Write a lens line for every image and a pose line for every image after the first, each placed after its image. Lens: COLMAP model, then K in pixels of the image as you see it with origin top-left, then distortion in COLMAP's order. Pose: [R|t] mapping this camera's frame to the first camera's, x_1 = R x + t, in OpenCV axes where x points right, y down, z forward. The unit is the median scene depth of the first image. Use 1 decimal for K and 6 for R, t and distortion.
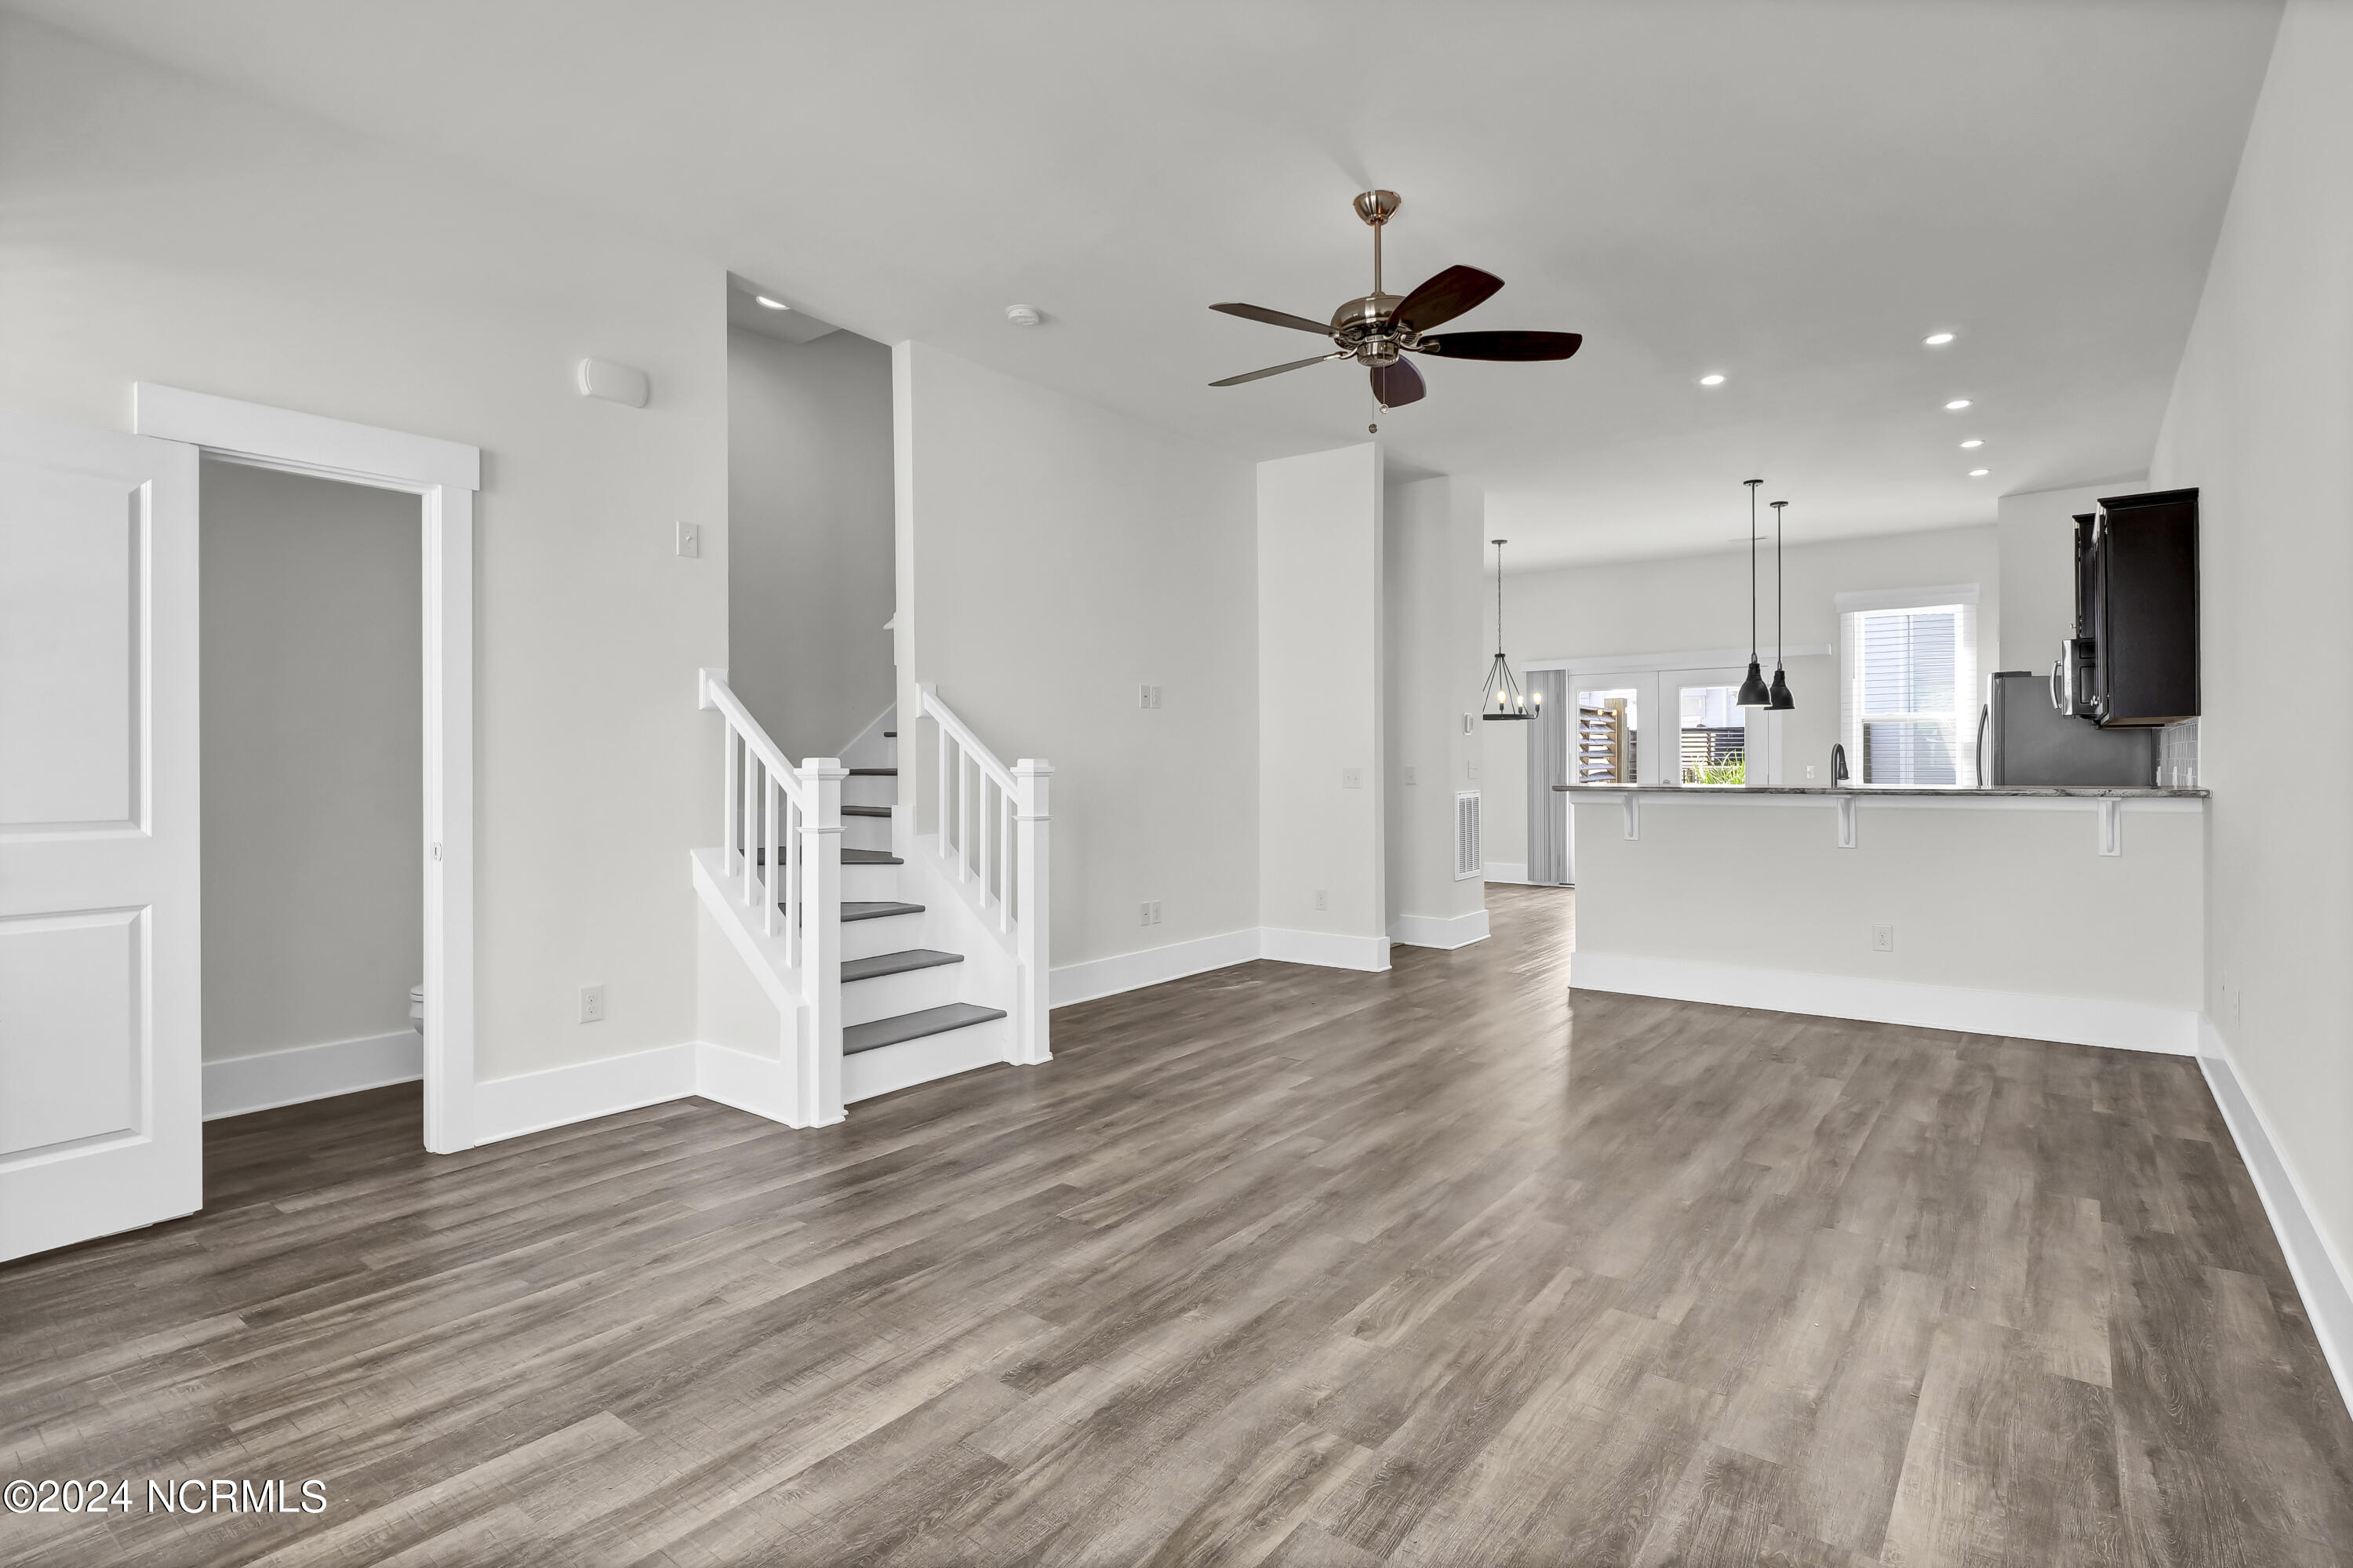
lens RADIAL K [[1163.7, 0, 1154.4], [0, 1163.7, 755.6], [0, 0, 1]] dist [-0.017037, -0.000775]
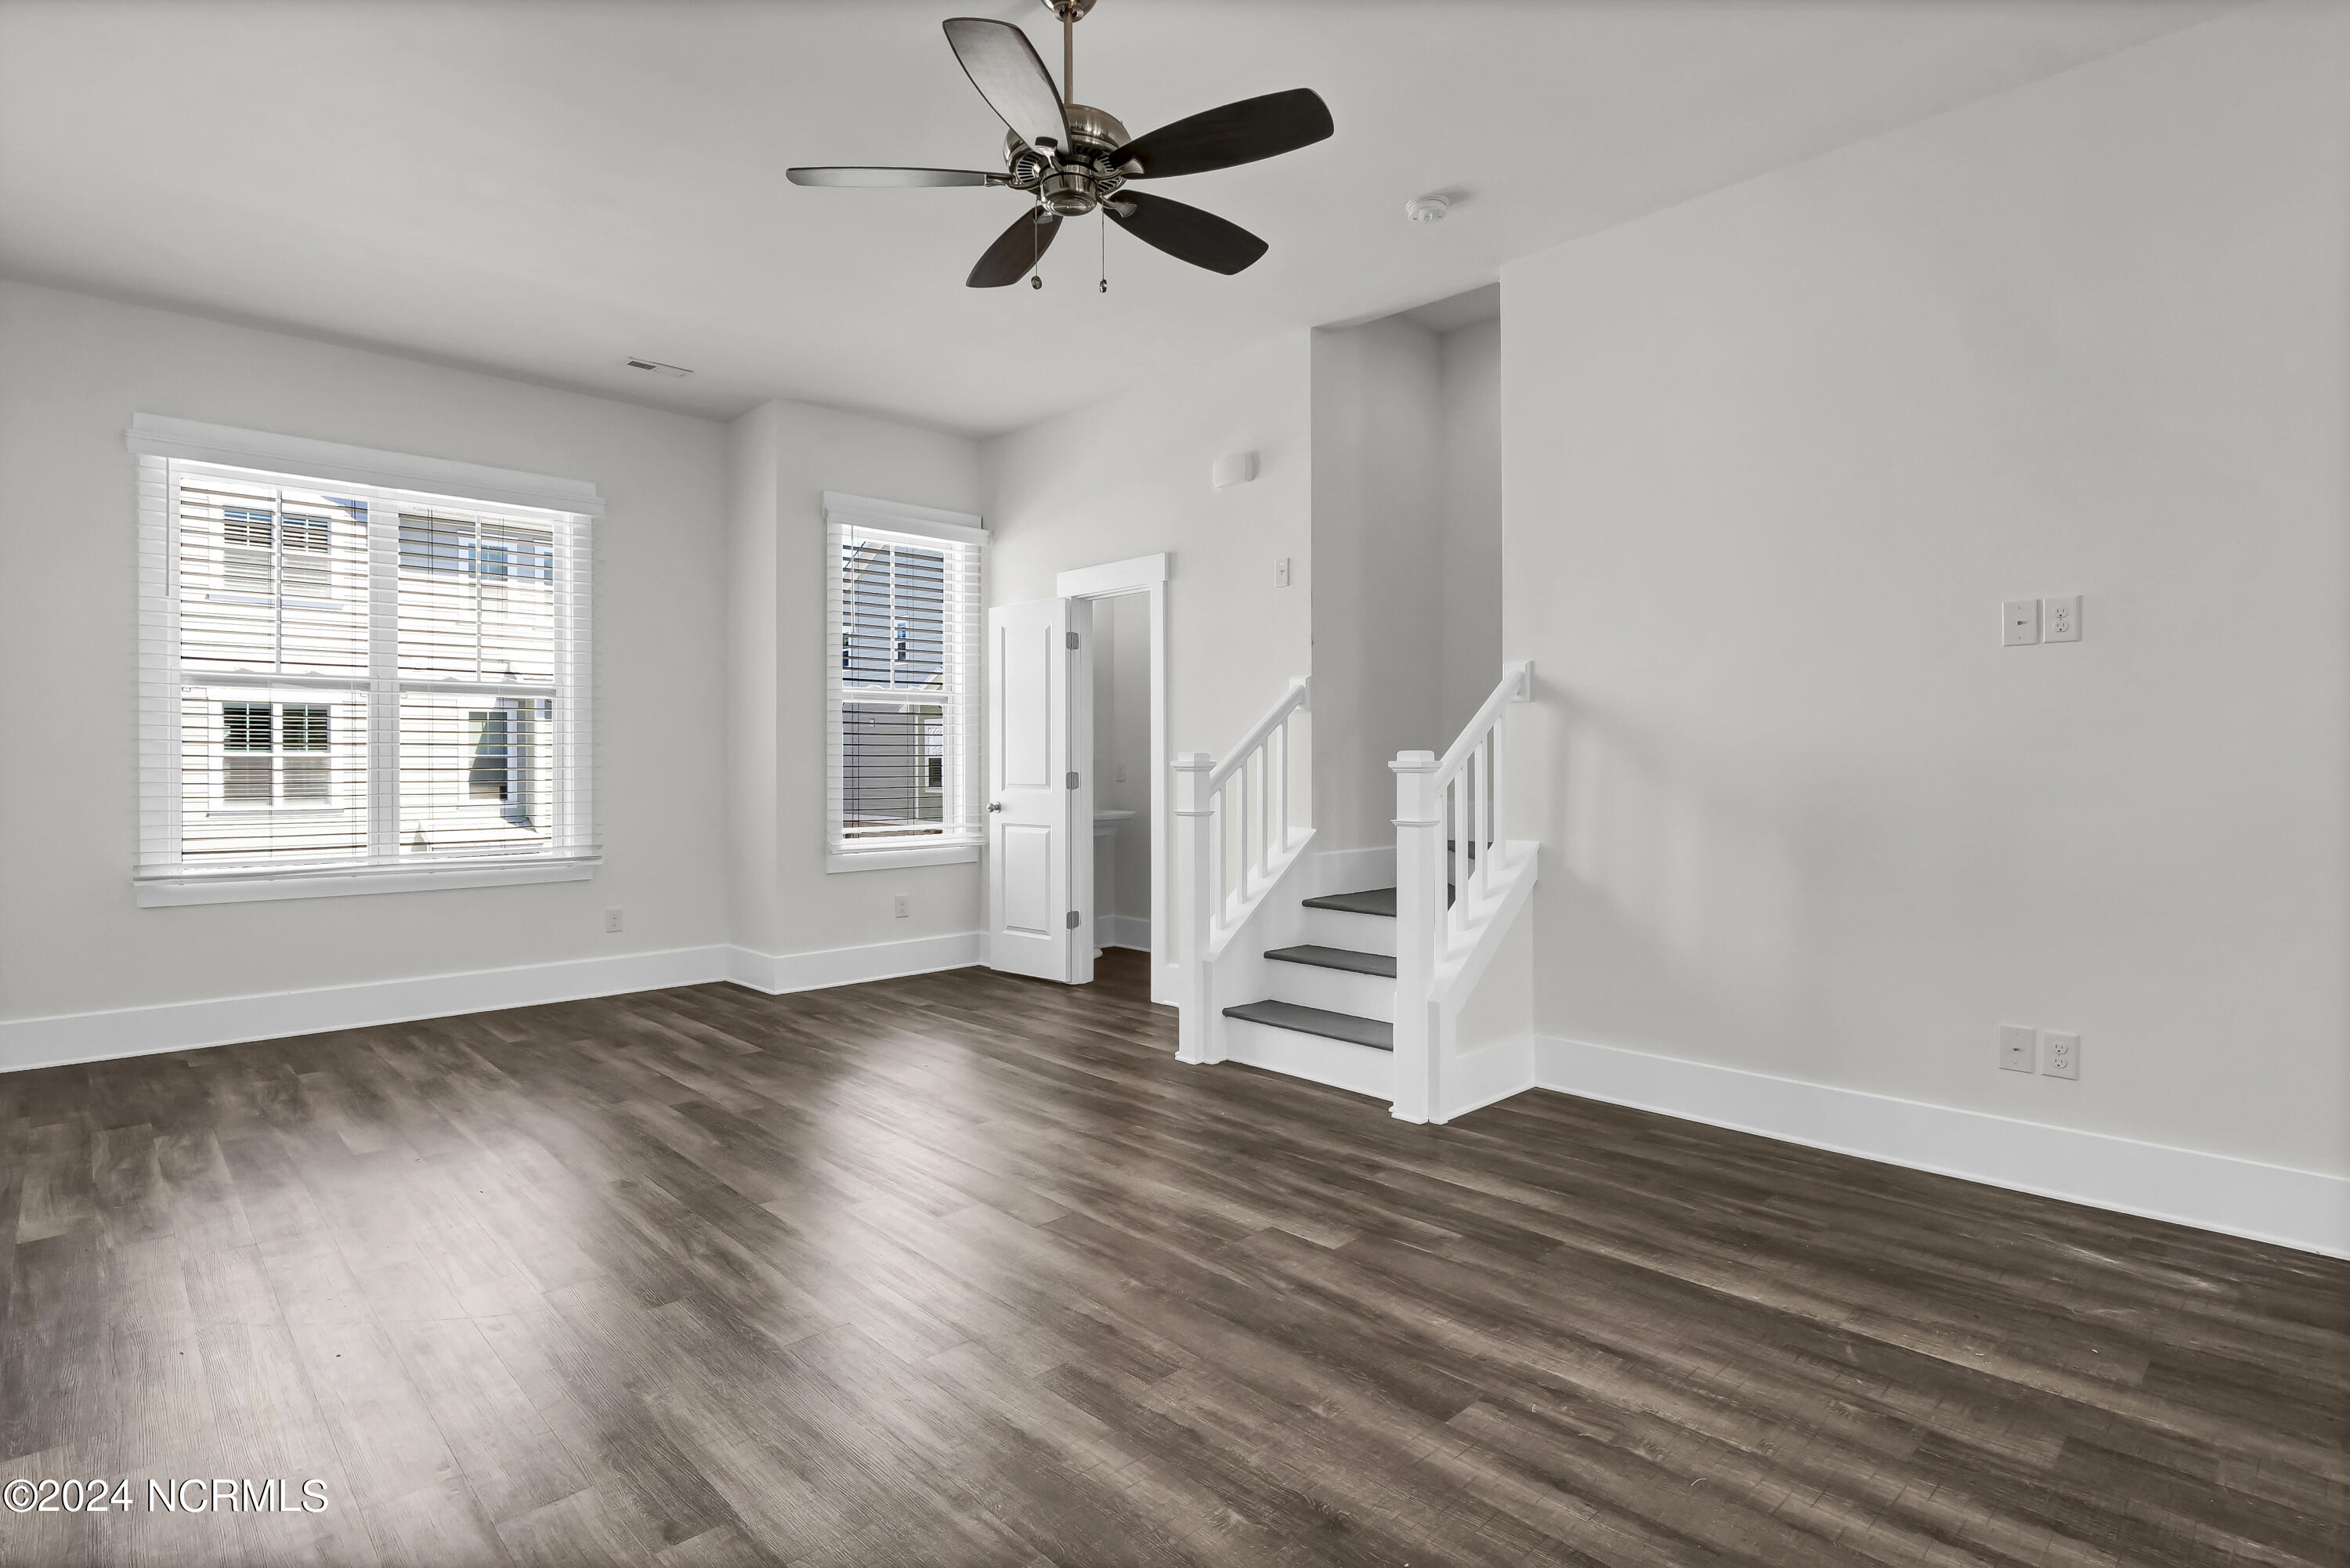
lens RADIAL K [[1166.8, 0, 1167.7], [0, 1166.8, 753.8], [0, 0, 1]] dist [-0.023063, -0.000423]
pose [[-0.145014, -0.002452, -0.989427, 0.897958], [0.010401, 0.999938, -0.004002, 0.007875], [0.989375, -0.010872, -0.144979, 1.155941]]
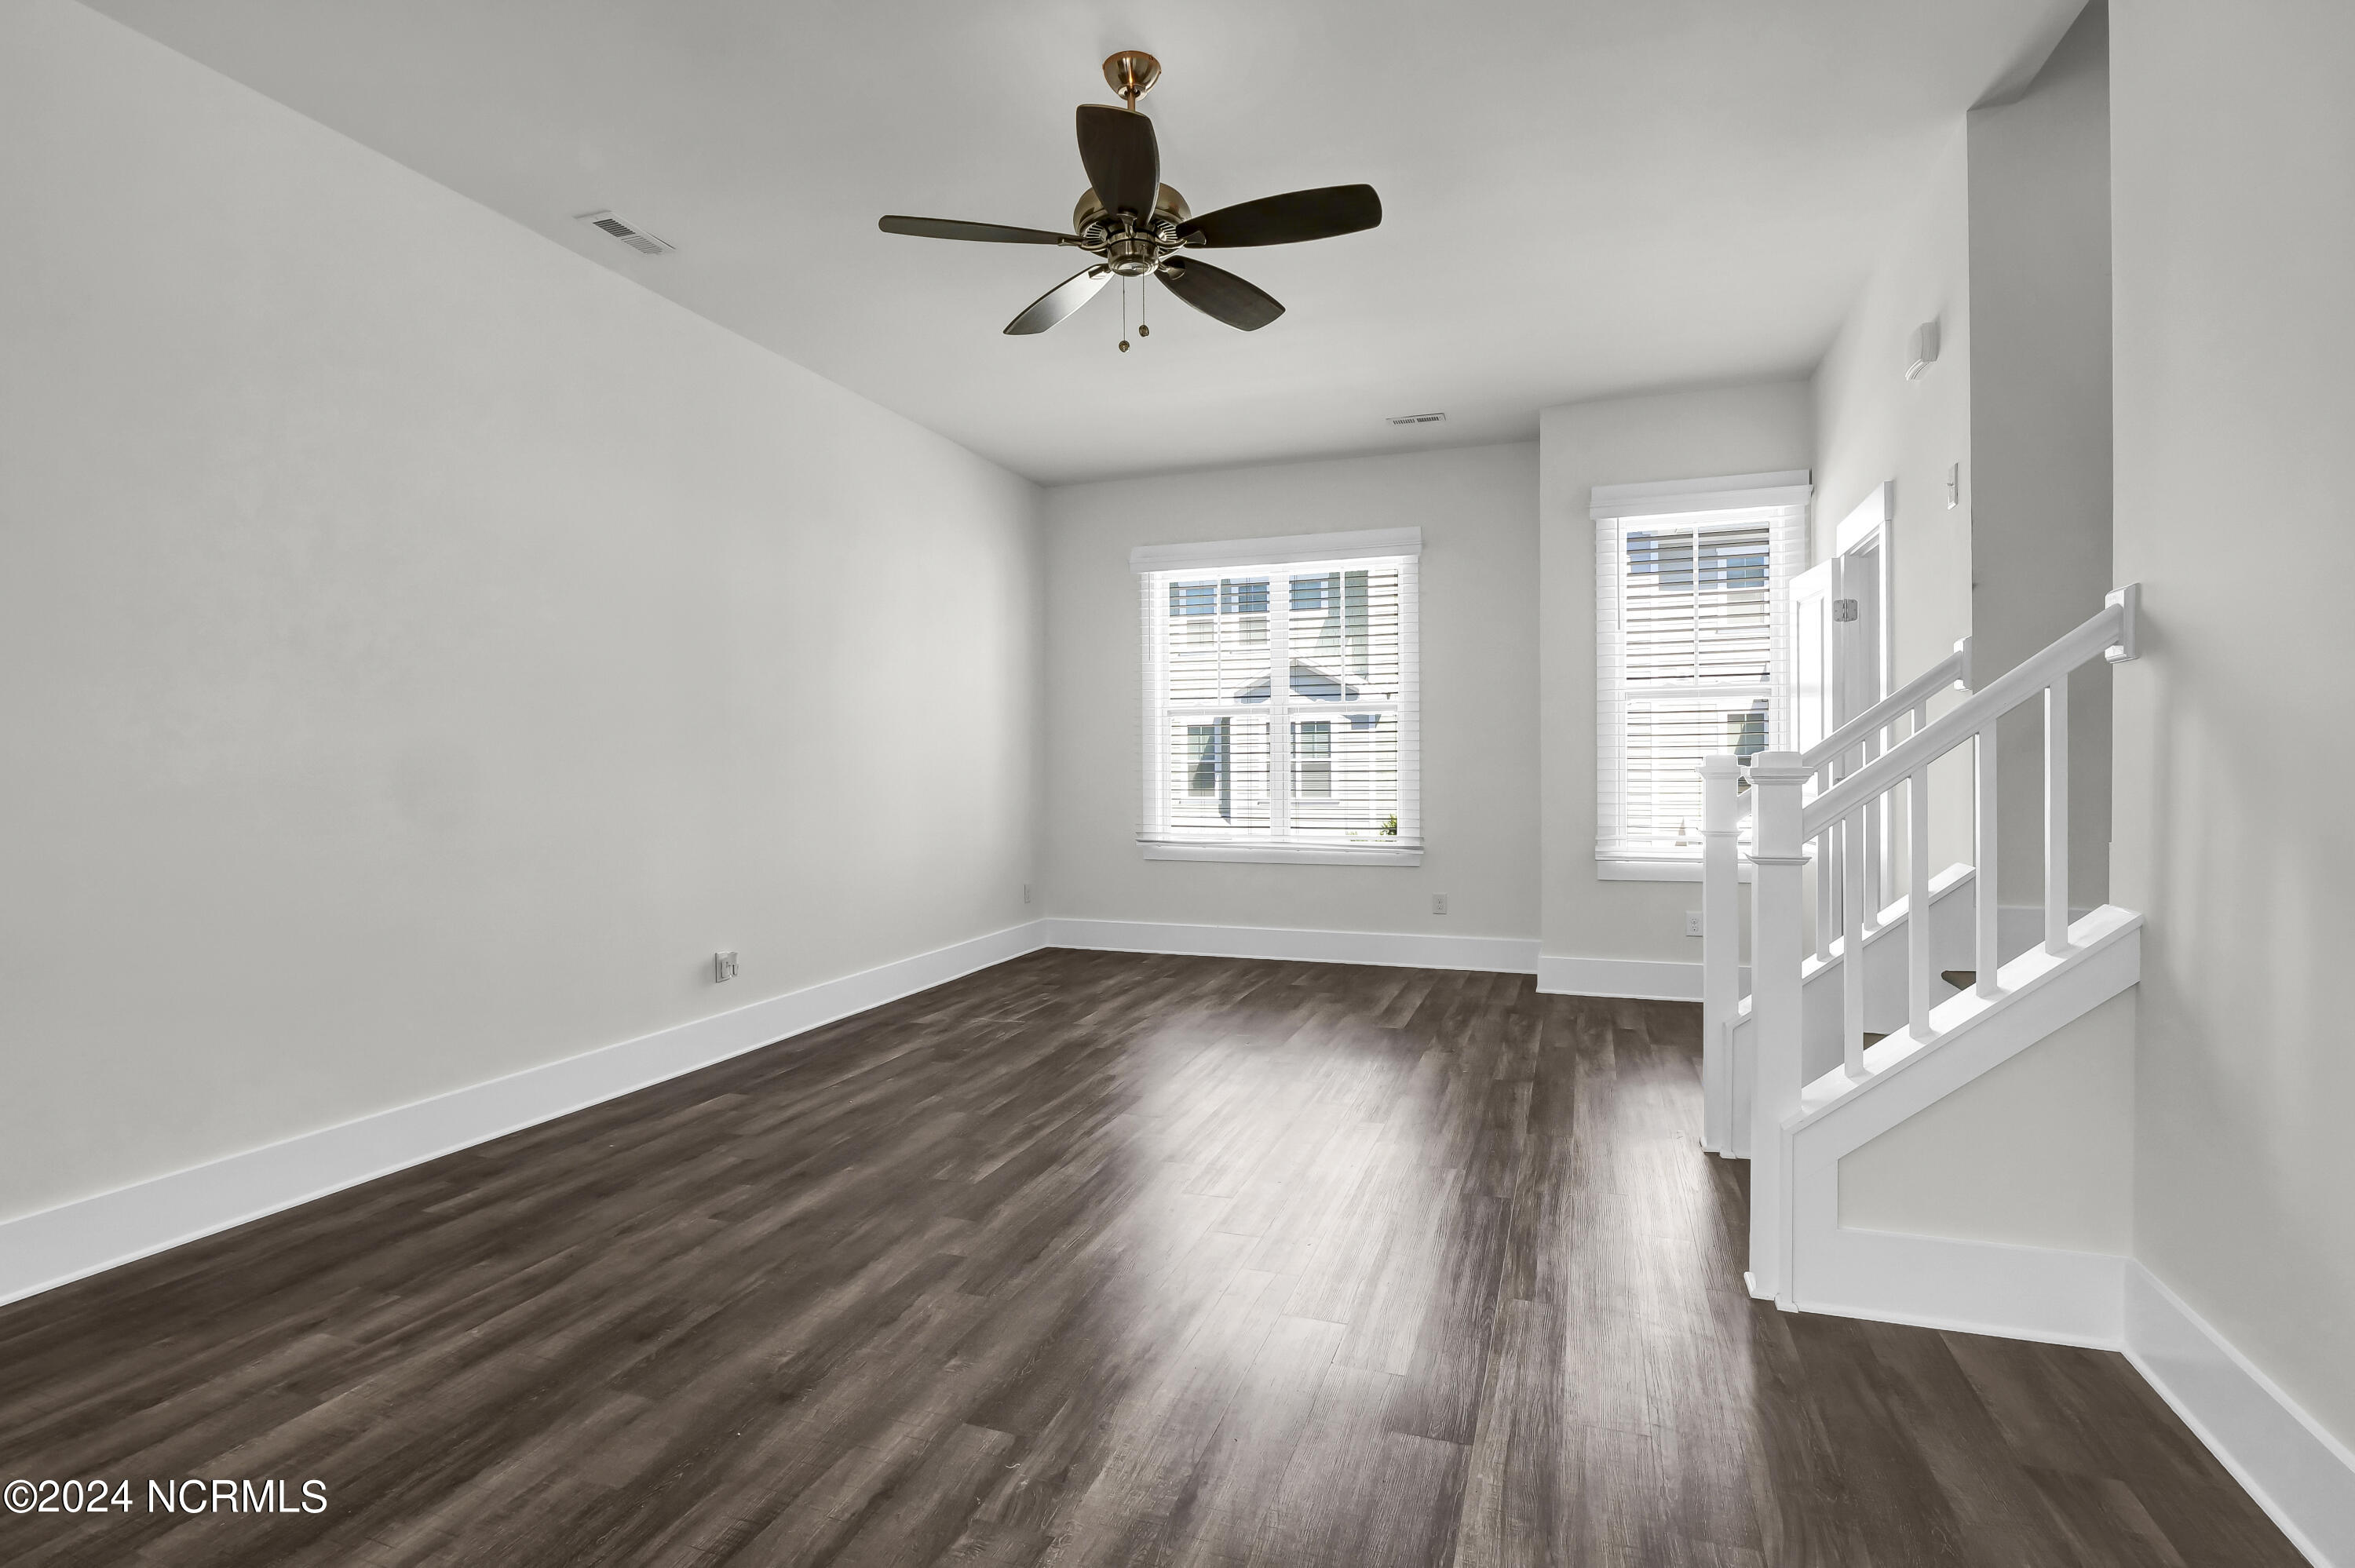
lens RADIAL K [[1164.5, 0, 1155.4], [0, 1164.5, 755.6], [0, 0, 1]] dist [-0.017037, -0.000775]
pose [[-0.952023, 0.006217, -0.305963, 0.425005], [0.011375, 0.999822, -0.015078, 0.011975], [0.305815, -0.017834, -0.951924, 1.757254]]
